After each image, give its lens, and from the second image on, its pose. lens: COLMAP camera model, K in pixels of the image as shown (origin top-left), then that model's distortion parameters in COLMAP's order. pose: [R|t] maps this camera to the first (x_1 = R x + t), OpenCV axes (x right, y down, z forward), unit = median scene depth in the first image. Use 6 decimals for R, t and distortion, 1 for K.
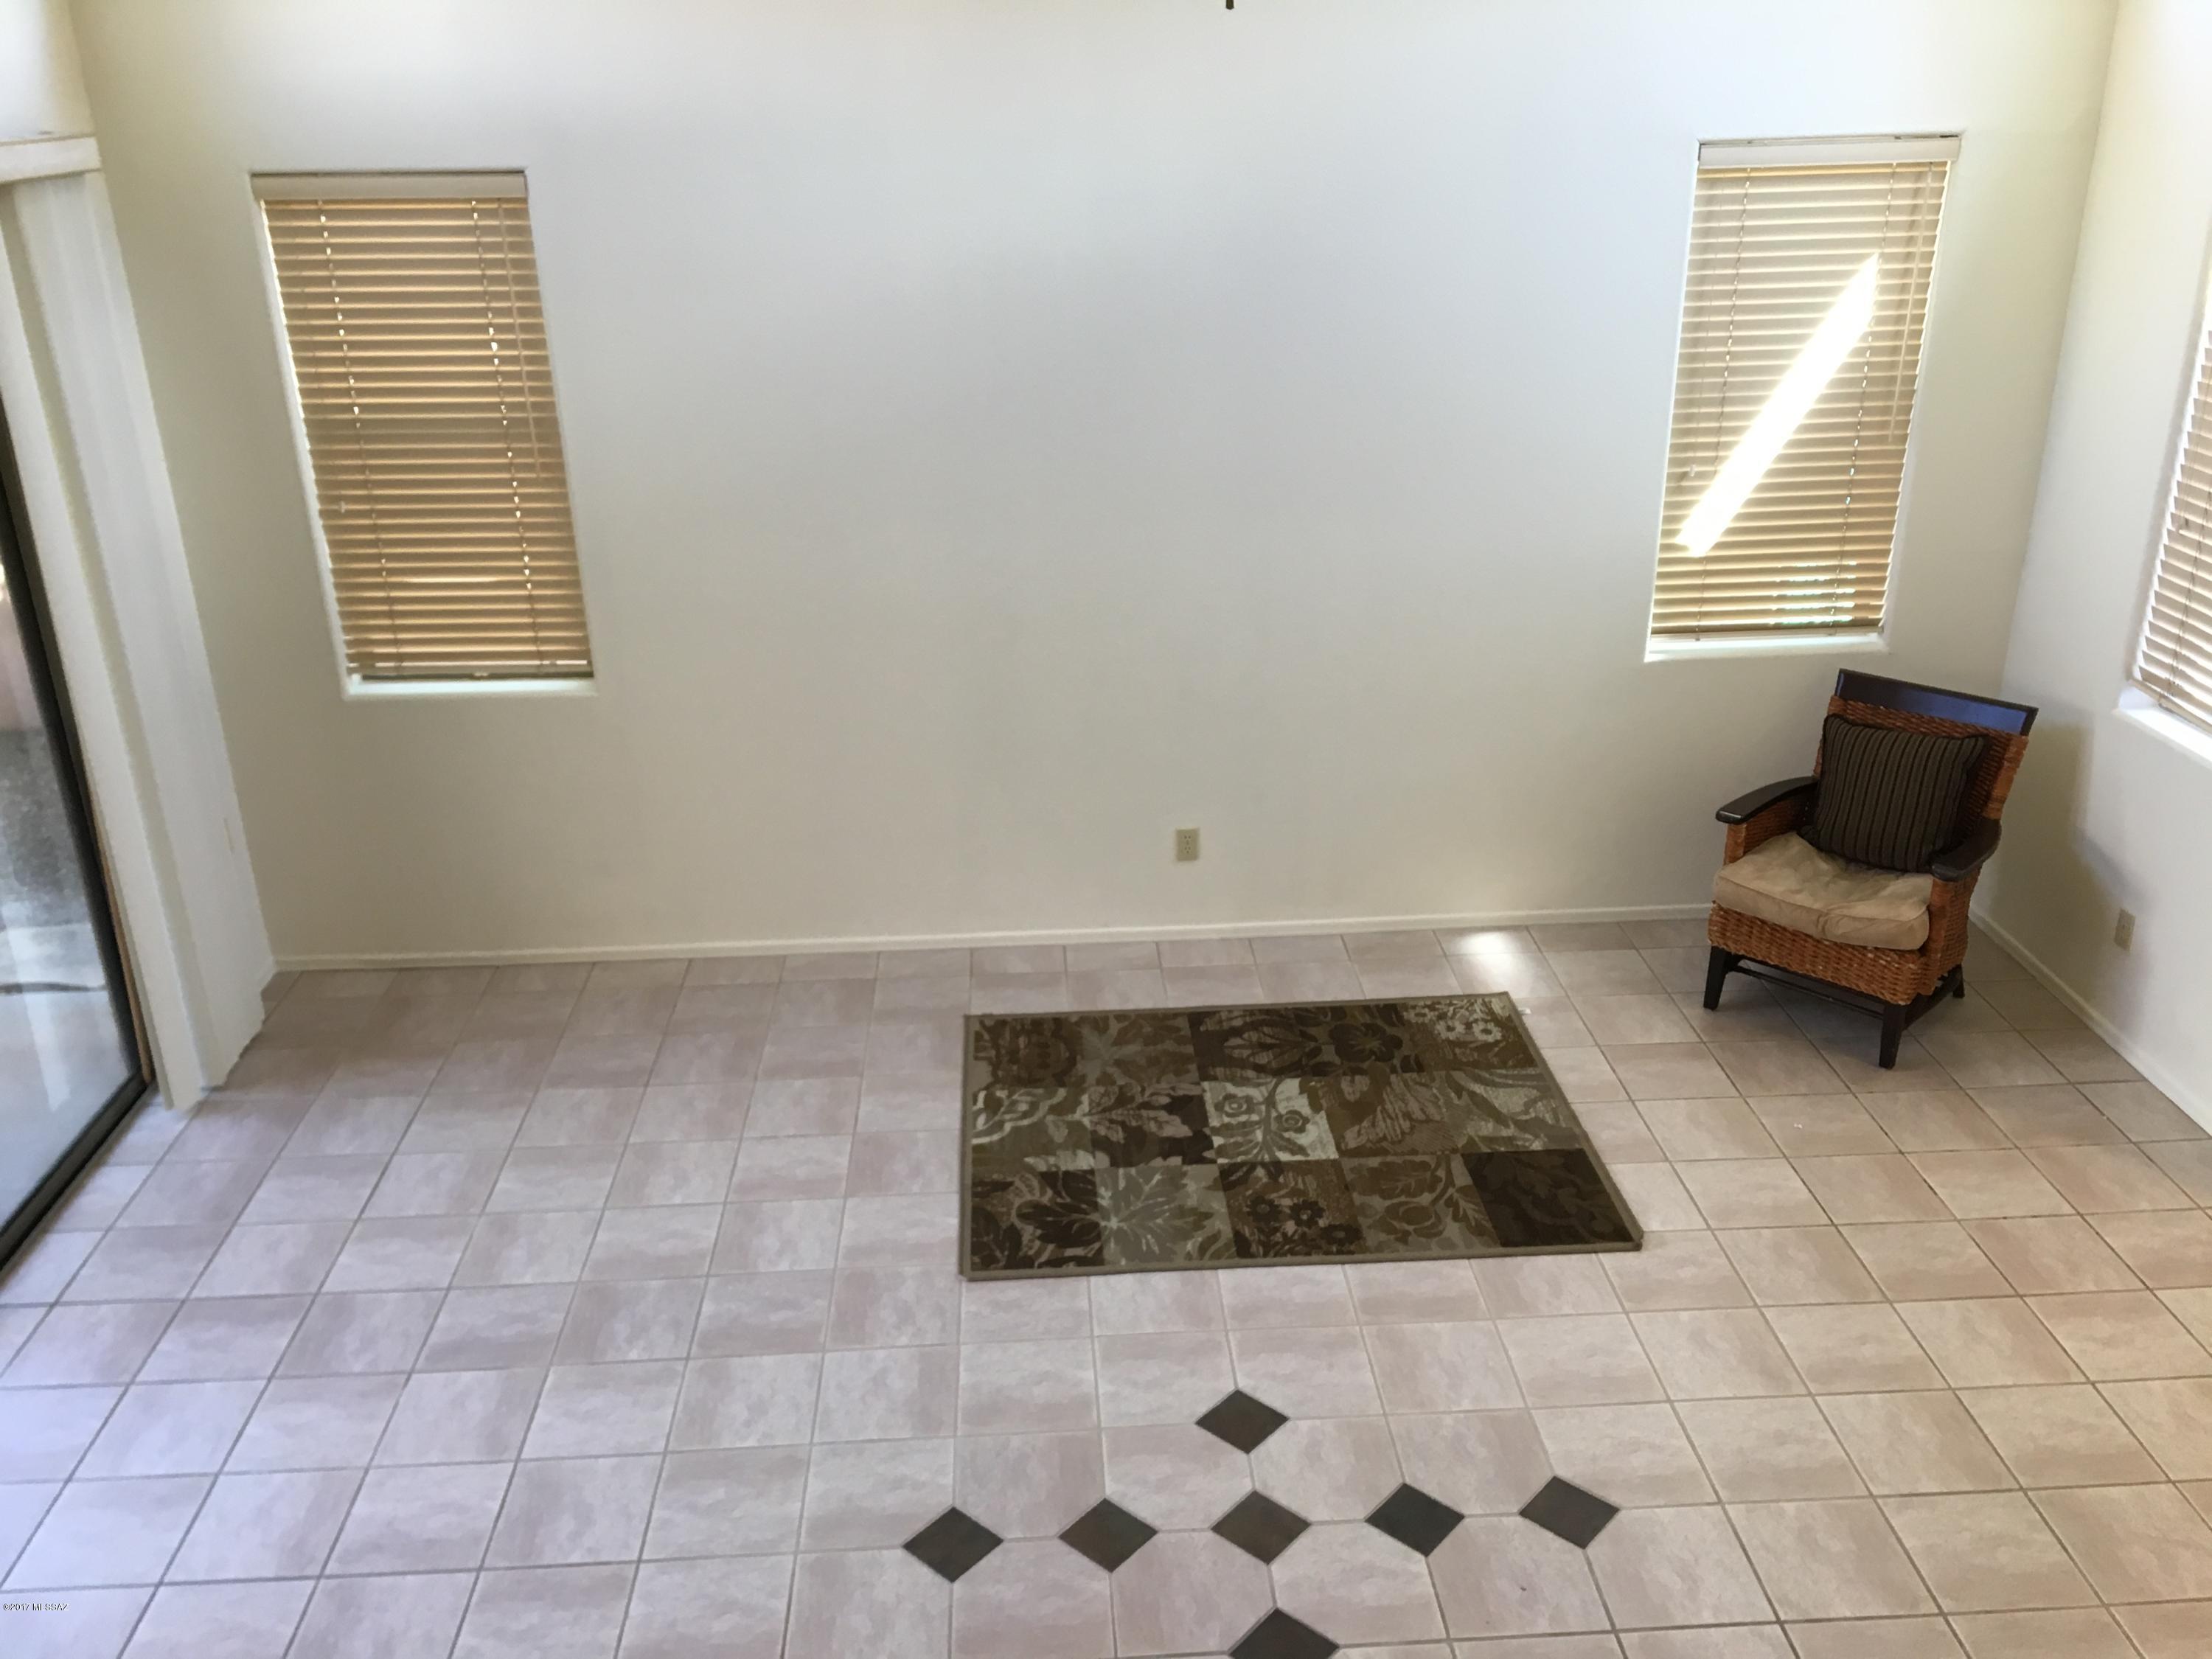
lens RADIAL K [[1854.0, 0, 1108.8], [0, 1854.0, 826.2], [0, 0, 1]] dist [0.092221, -0.139825]
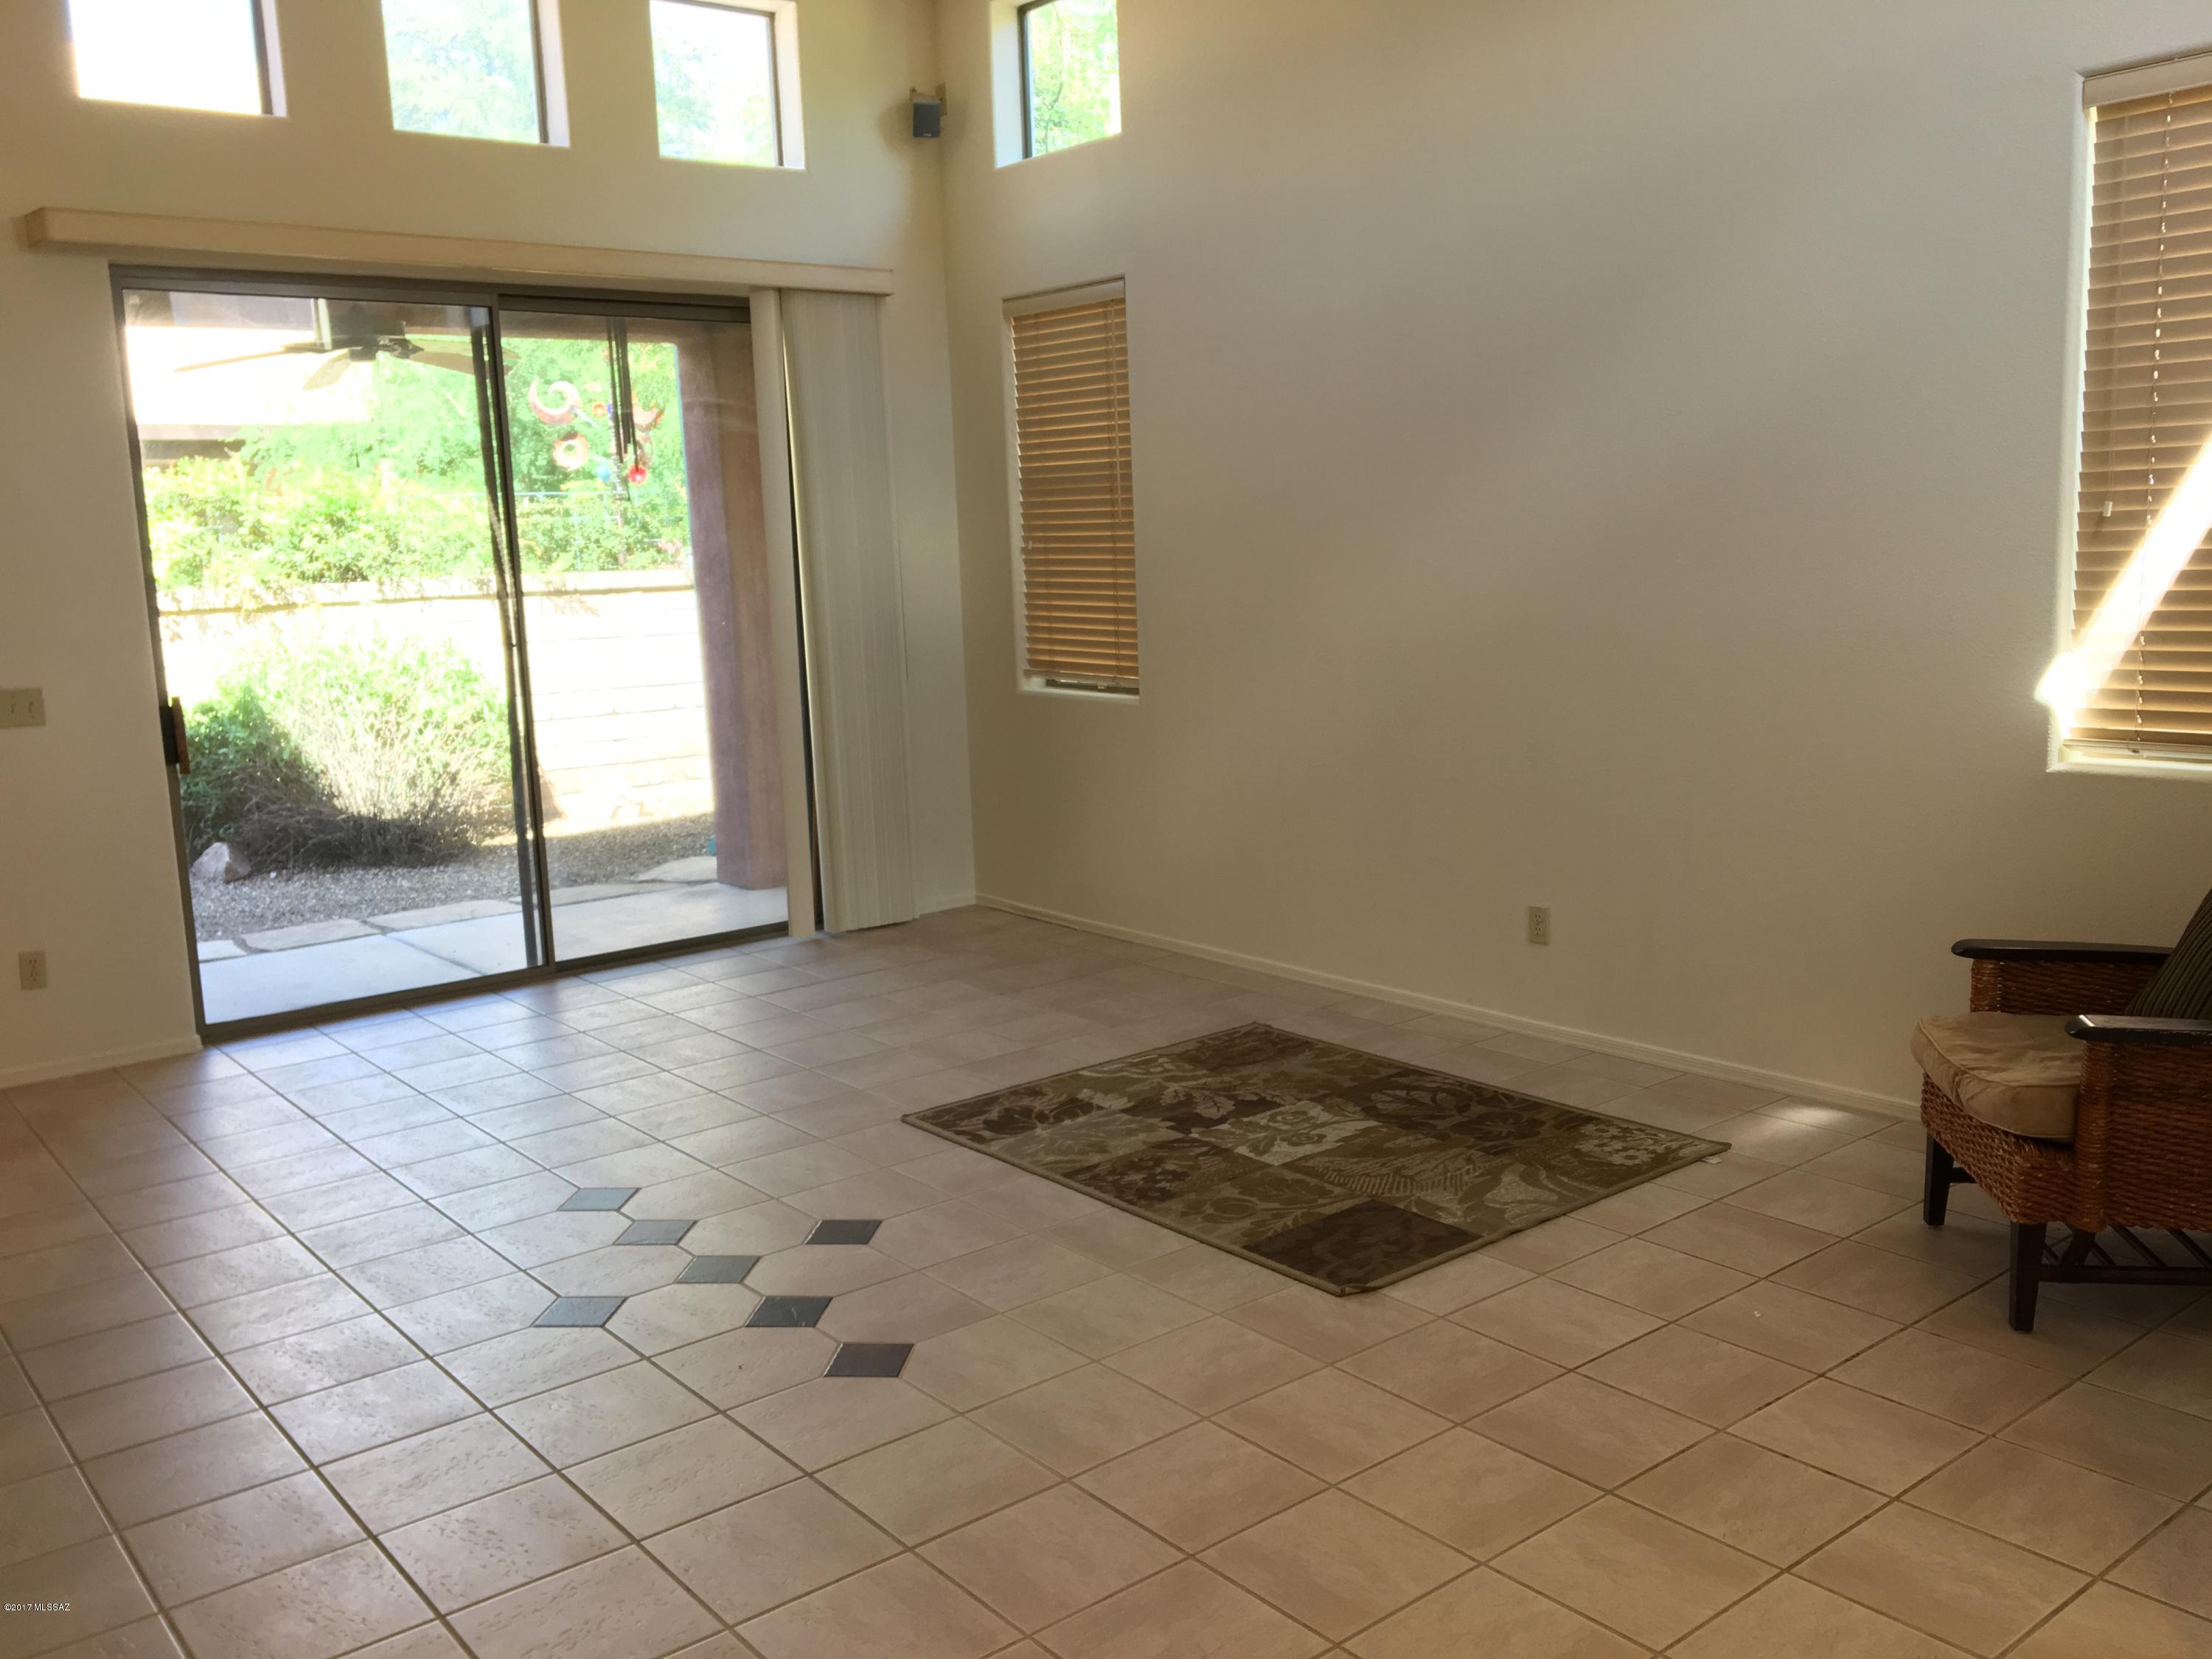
lens RADIAL K [[1854.0, 0, 1113.9], [0, 1854.0, 833.7], [0, 0, 1]] dist [0.092221, -0.139825]
pose [[0.591704, 0.126296, -0.796201, 0.754967], [-0.283303, 0.957232, -0.058700, 0.093608], [0.754736, 0.260299, 0.602178, 0.326933]]
